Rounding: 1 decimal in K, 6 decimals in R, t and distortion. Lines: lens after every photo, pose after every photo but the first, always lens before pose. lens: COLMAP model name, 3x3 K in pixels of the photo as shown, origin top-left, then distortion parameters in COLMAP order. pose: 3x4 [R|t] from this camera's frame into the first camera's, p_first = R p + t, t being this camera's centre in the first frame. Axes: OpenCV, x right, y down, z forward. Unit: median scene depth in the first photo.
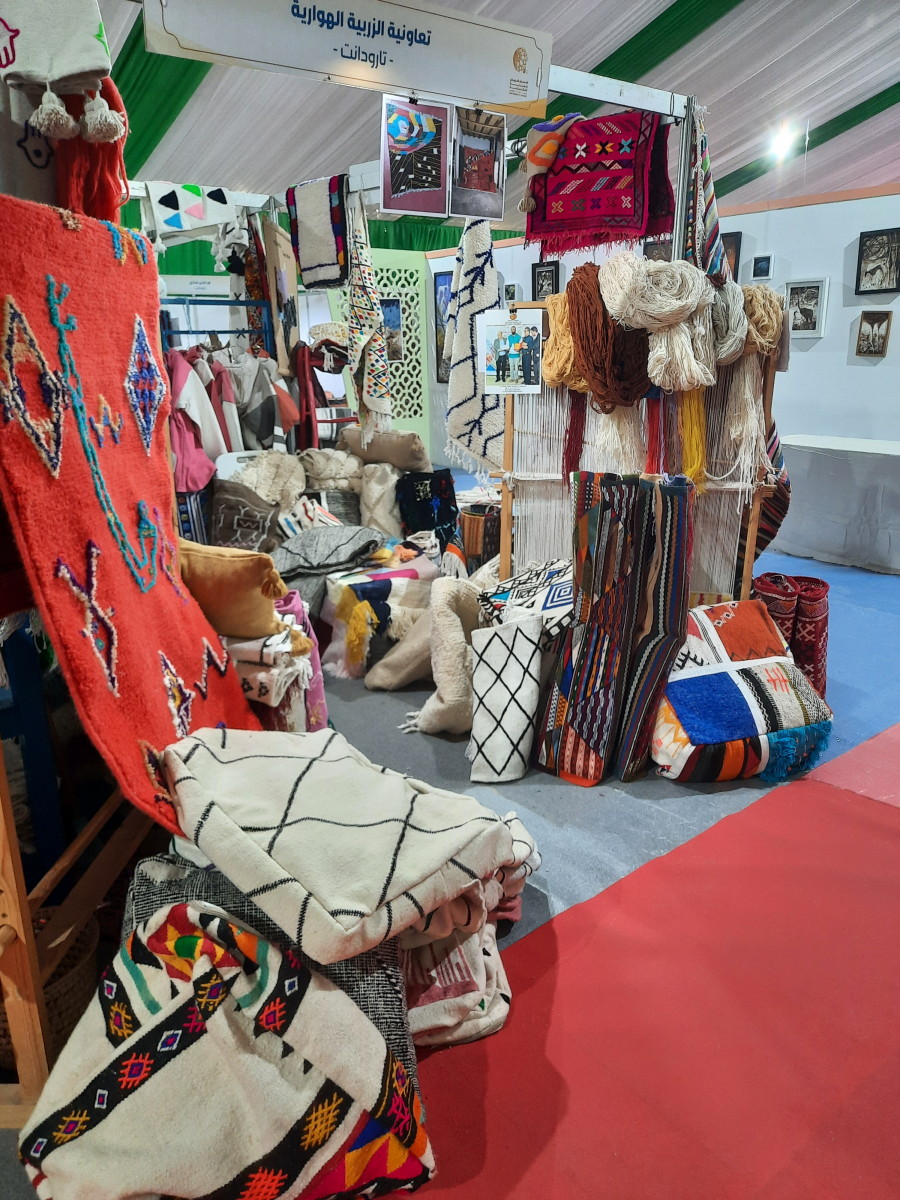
lens RADIAL K [[872.9, 0, 442.2], [0, 872.9, 597.7], [0, 0, 1]] dist [0.071760, -0.081680]
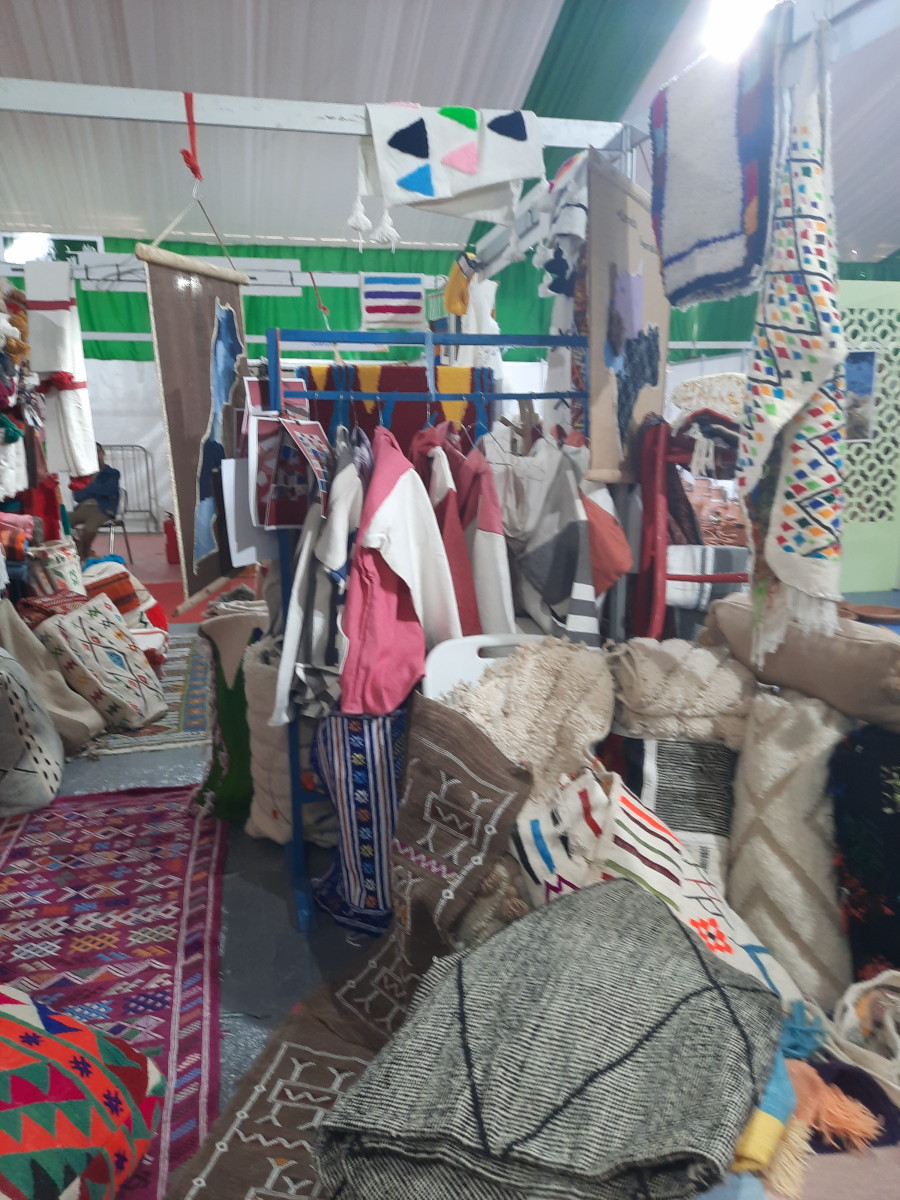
lens RADIAL K [[872.9, 0, 442.2], [0, 872.9, 597.7], [0, 0, 1]] dist [0.071760, -0.081680]
pose [[0.886210, 0.104481, -0.451349, -0.035711], [-0.137753, 0.989601, -0.041394, -0.163219], [0.442330, 0.098858, 0.891387, 0.553156]]
